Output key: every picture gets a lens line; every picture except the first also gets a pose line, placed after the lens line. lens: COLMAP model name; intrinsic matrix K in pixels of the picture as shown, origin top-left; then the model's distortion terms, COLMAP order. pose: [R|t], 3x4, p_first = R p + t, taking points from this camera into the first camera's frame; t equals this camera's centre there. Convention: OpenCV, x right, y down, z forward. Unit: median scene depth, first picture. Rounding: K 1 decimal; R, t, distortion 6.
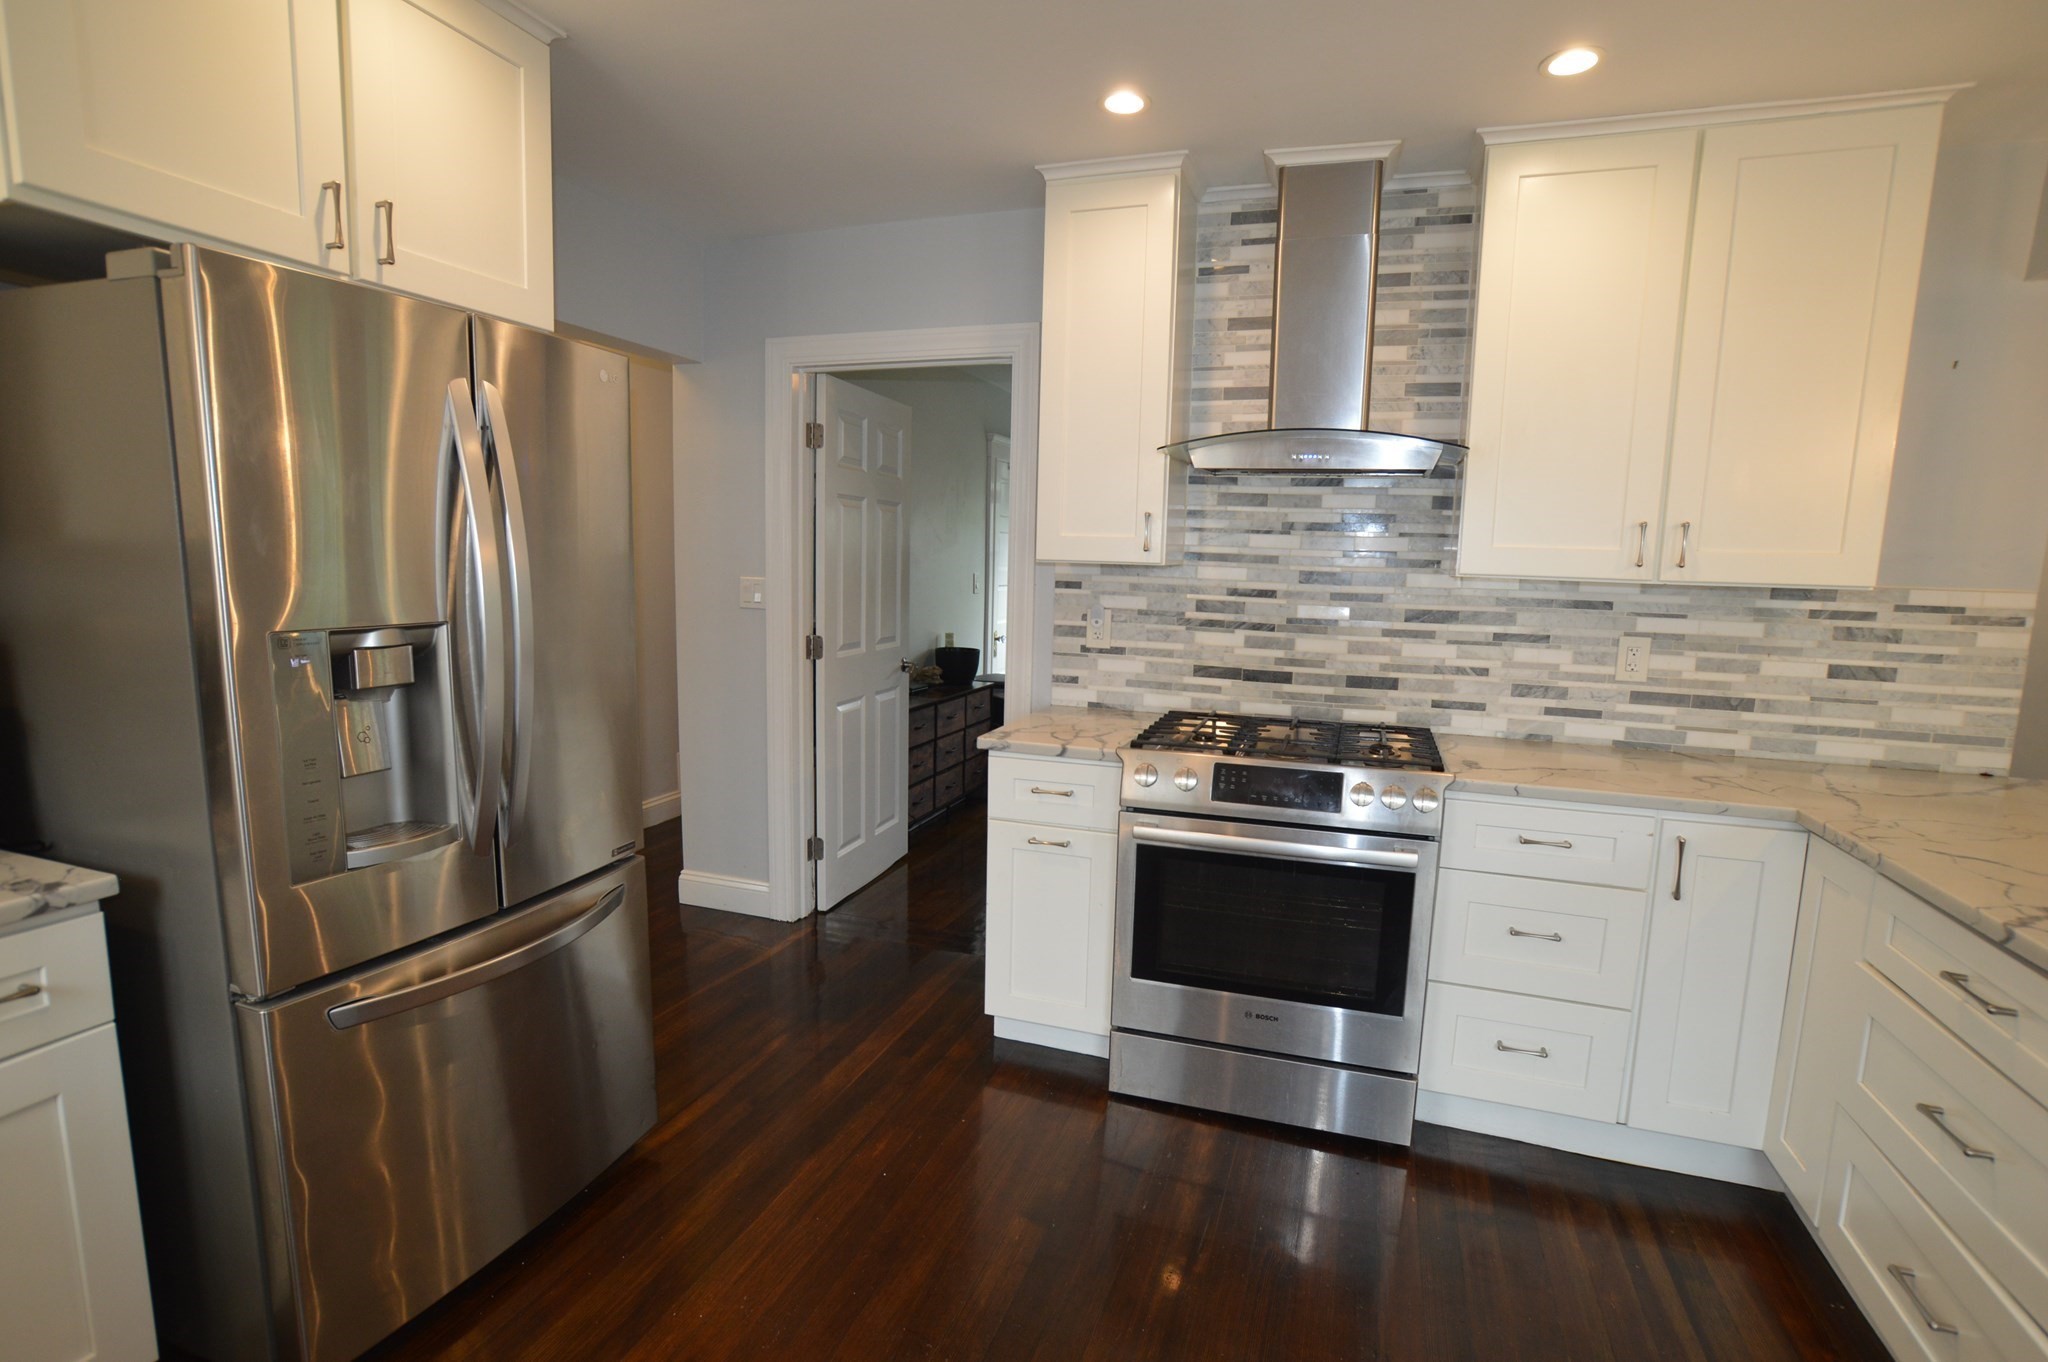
lens RADIAL K [[984.6, 0, 1025.4], [0, 984.6, 689.7], [0, 0, 1]] dist [-0.036641, 0.001920]
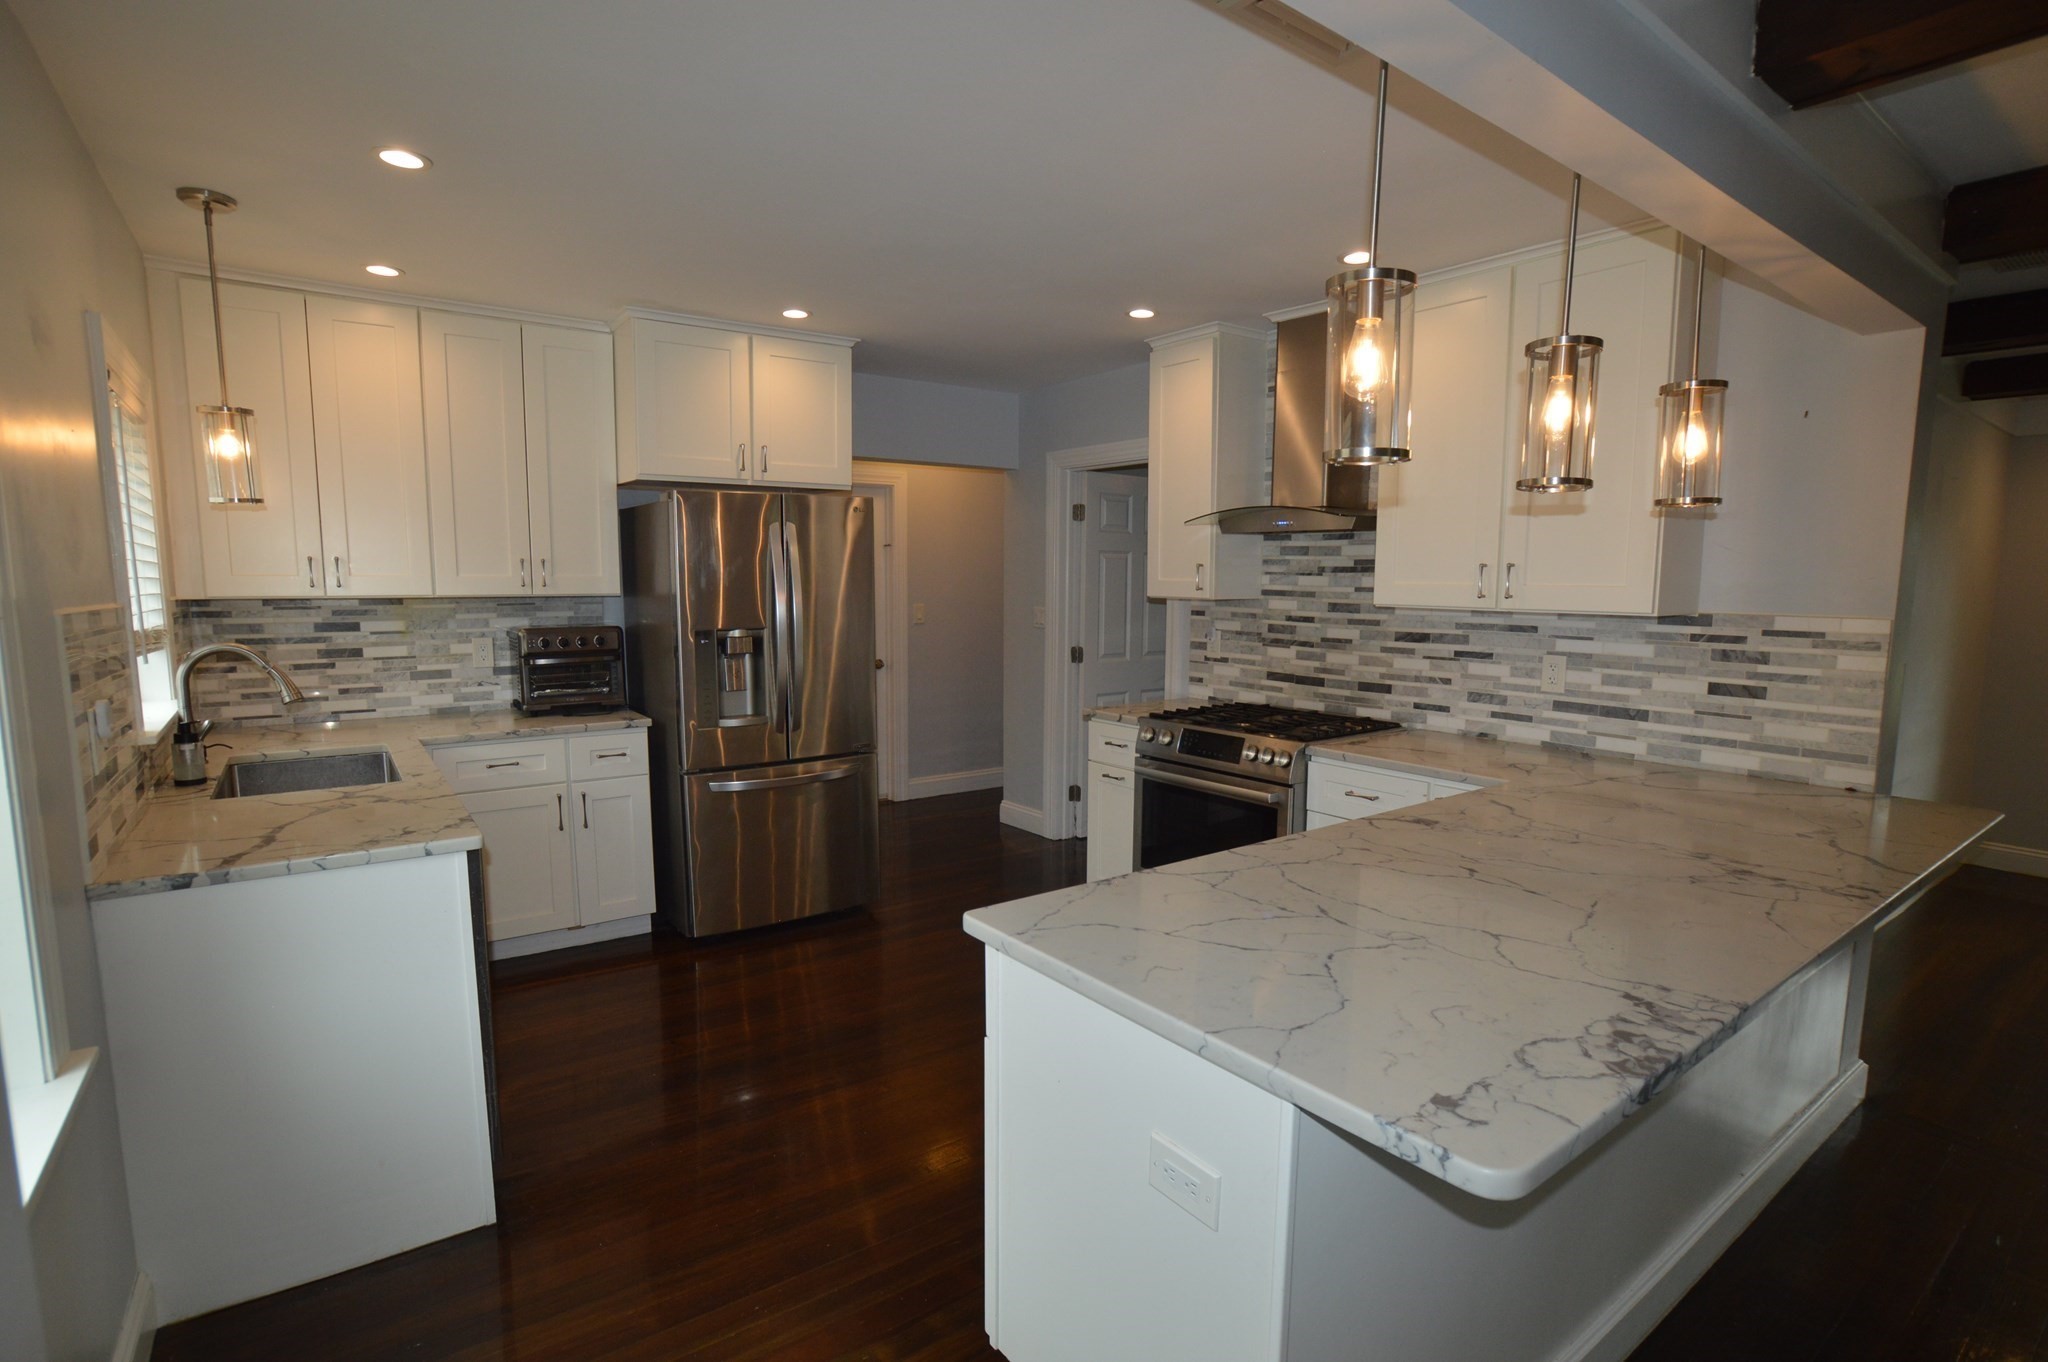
lens RADIAL K [[984.6, 0, 1024.0], [0, 984.6, 686.3], [0, 0, 1]] dist [-0.036641, 0.001920]
pose [[0.828850, 0.042758, -0.557834, 0.742709], [-0.061218, 0.998020, -0.014461, 0.041073], [0.556111, 0.046135, 0.829826, -0.364856]]
